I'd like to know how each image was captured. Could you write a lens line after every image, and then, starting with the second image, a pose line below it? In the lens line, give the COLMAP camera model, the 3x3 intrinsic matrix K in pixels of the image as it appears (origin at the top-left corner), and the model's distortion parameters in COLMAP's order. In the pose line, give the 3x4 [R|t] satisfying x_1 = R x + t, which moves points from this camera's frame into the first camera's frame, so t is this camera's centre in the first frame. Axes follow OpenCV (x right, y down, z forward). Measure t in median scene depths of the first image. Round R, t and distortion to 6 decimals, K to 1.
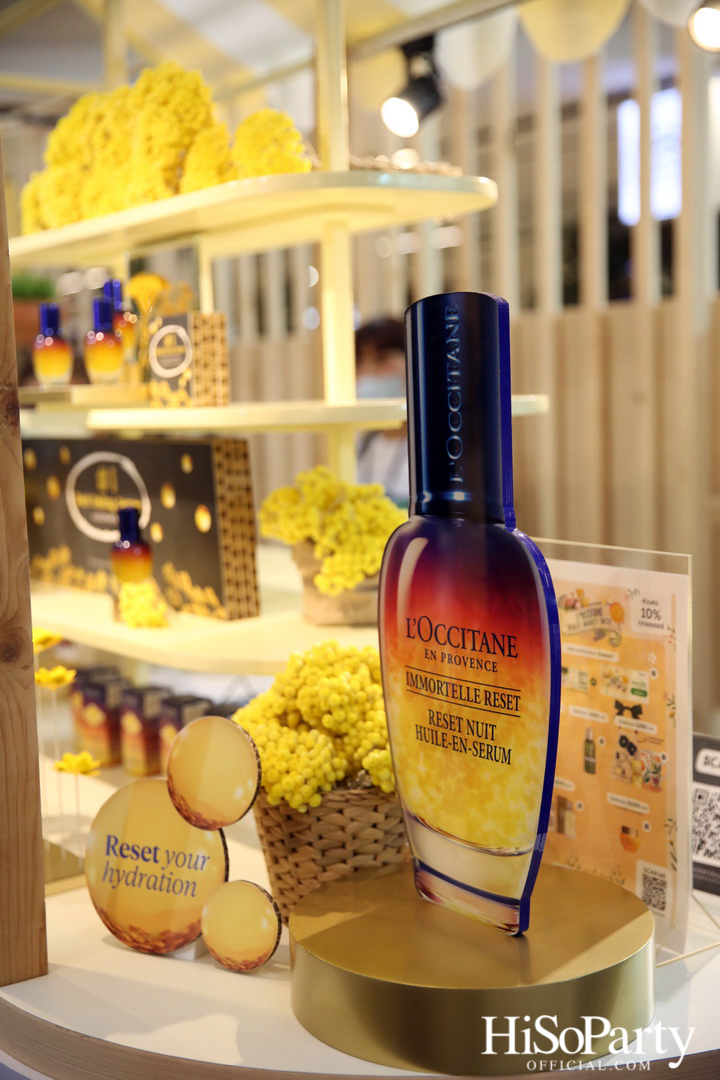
lens RADIAL K [[1461.3, 0, 360.0], [0, 1461.3, 540.0], [0, 0, 1]] dist [0.043068, 0.086480]
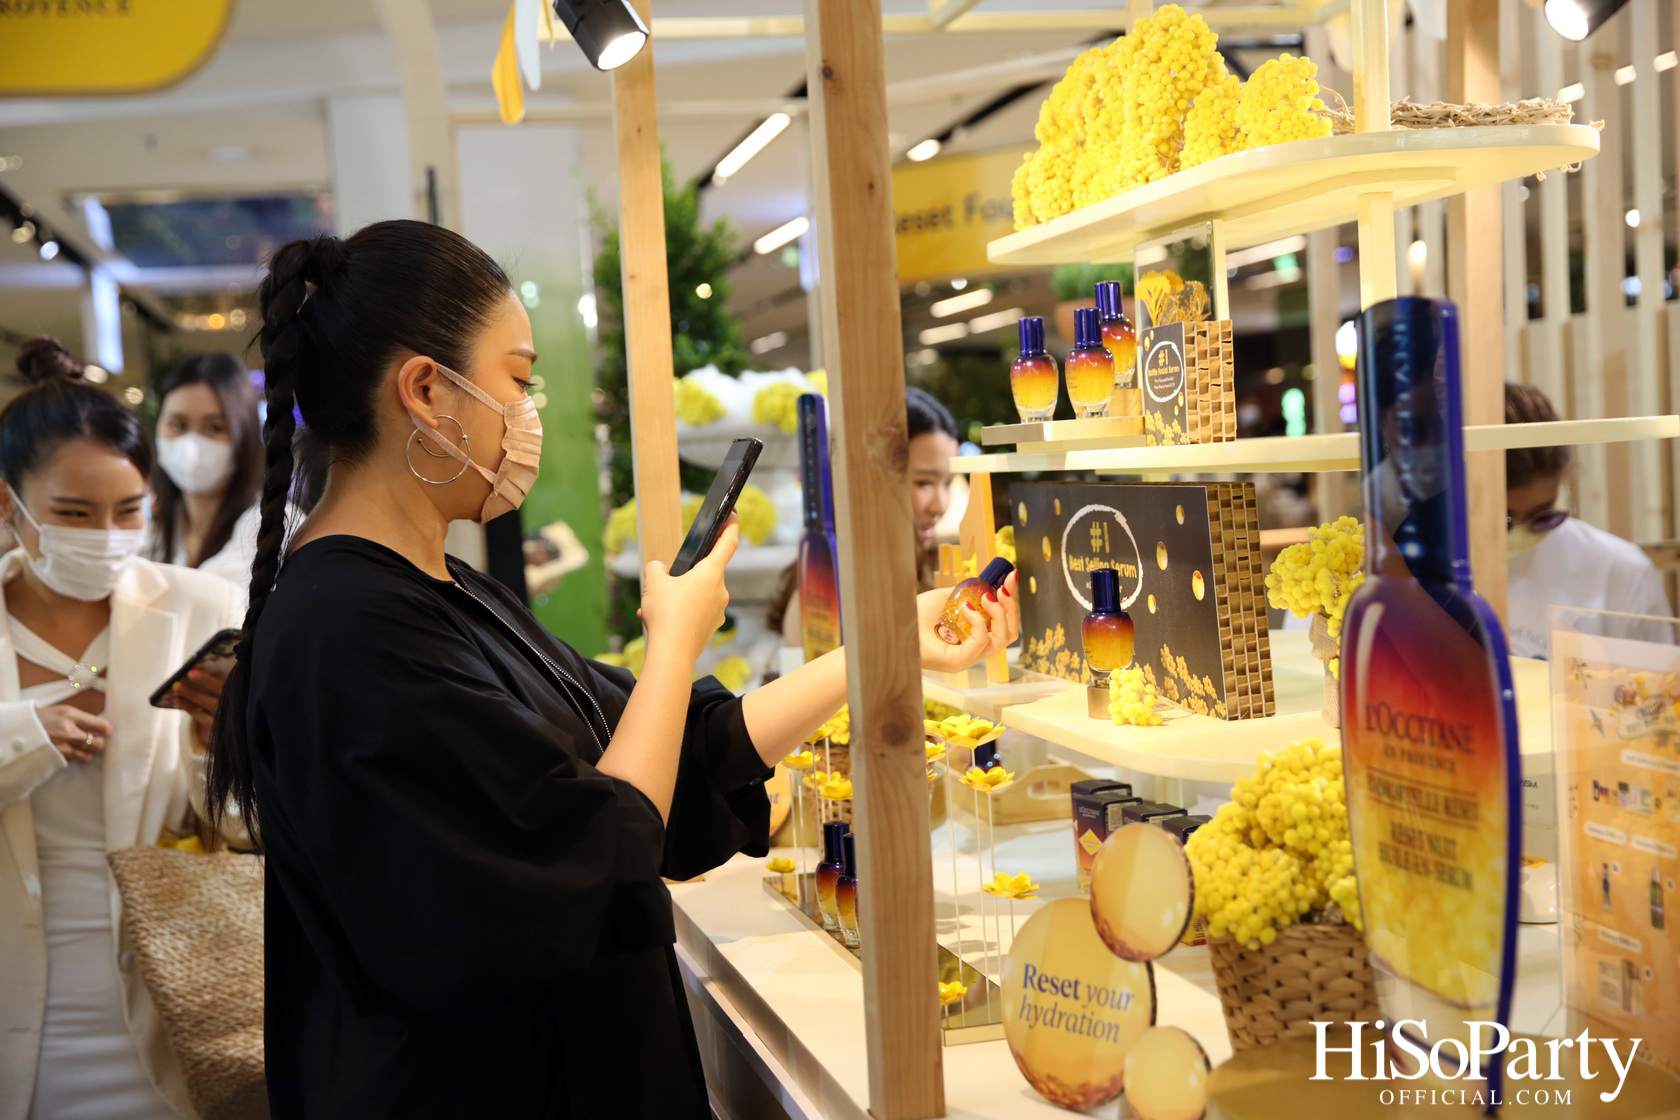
lens RADIAL K [[2273.2, 0, 840.0], [0, 2273.2, 560.0], [0, 0, 1]] dist [0.043068, 0.086480]
pose [[0.921490, -0.002859, -0.388392, 0.232245], [-0.011145, 0.999367, -0.033798, 0.018312], [0.388243, 0.035473, 0.920874, -0.232932]]
